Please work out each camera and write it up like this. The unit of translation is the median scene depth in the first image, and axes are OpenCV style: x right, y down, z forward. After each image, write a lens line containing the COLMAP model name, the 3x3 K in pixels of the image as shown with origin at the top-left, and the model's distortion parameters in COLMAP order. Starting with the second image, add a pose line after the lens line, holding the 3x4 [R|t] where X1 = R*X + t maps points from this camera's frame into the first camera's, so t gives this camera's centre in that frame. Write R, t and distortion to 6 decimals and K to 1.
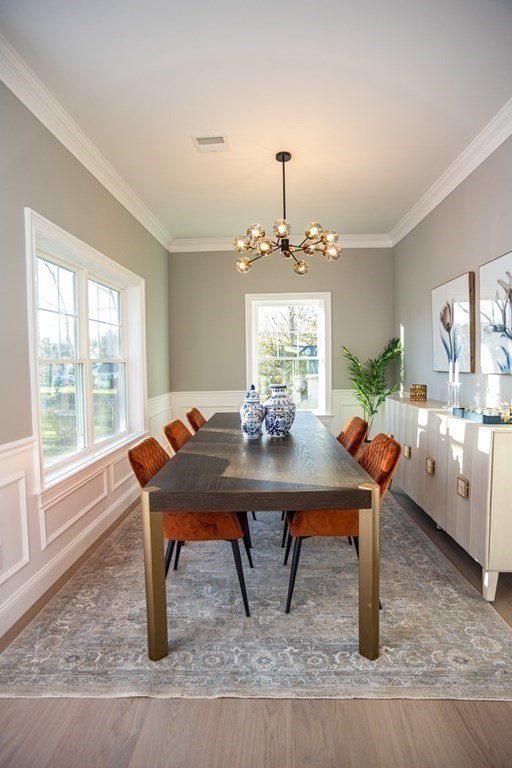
lens RADIAL K [[419.1, 0, 256.0], [0, 419.1, 384.0], [0, 0, 1]] dist [-0.114167, 0.085904]
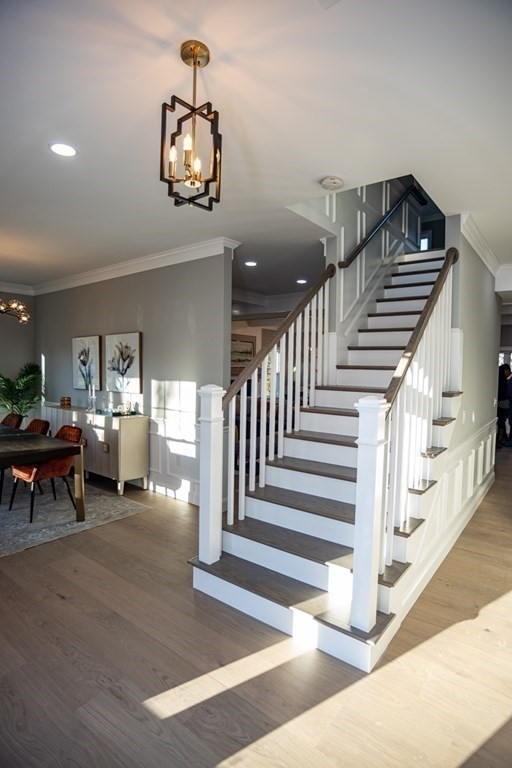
lens RADIAL K [[419.1, 0, 256.0], [0, 419.1, 384.0], [0, 0, 1]] dist [-0.114167, 0.085904]
pose [[0.579363, 0.001210, 0.815069, -0.652780], [0.013056, 0.999857, -0.010765, -0.032324], [-0.814965, 0.016878, 0.579264, -0.723154]]
